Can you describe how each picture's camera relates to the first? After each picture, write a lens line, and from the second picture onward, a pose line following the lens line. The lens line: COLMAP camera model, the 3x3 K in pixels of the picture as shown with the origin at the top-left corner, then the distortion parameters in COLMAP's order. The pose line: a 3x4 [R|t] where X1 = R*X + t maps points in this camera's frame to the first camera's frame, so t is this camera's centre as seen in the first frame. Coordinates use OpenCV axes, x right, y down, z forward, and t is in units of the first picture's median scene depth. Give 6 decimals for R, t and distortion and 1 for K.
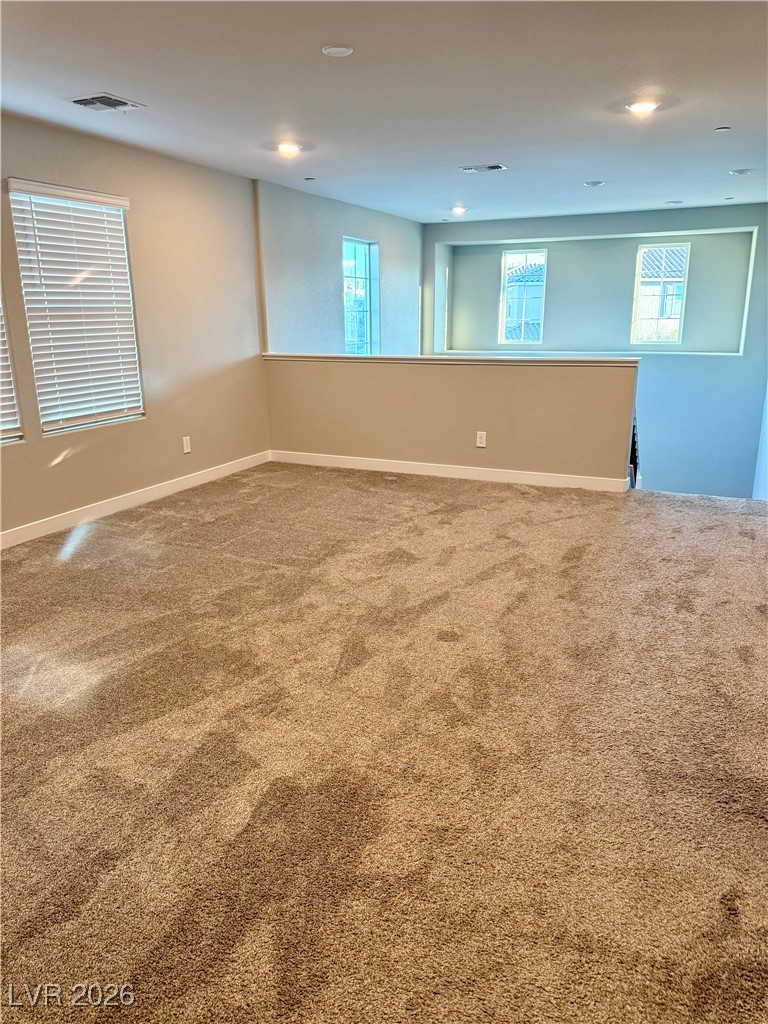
lens RADIAL K [[713.2, 0, 384.0], [0, 713.2, 512.0], [0, 0, 1]] dist [0.050400, 0.000565]
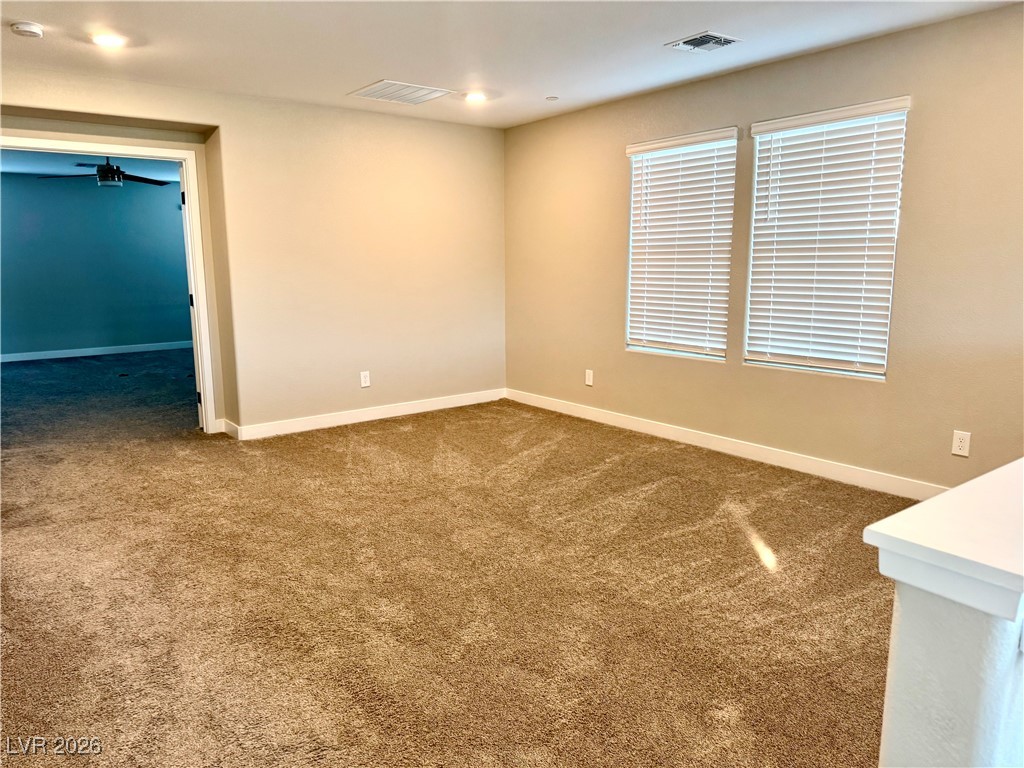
lens RADIAL K [[707.2, 0, 513.0], [0, 707.2, 365.5], [0, 0, 1]] dist [-0.002051, -0.000487]
pose [[-0.423789, 0.171415, -0.889393, 0.568133], [-0.221294, 0.932577, 0.285183, -0.321033], [0.878312, 0.317675, -0.357283, 1.090679]]
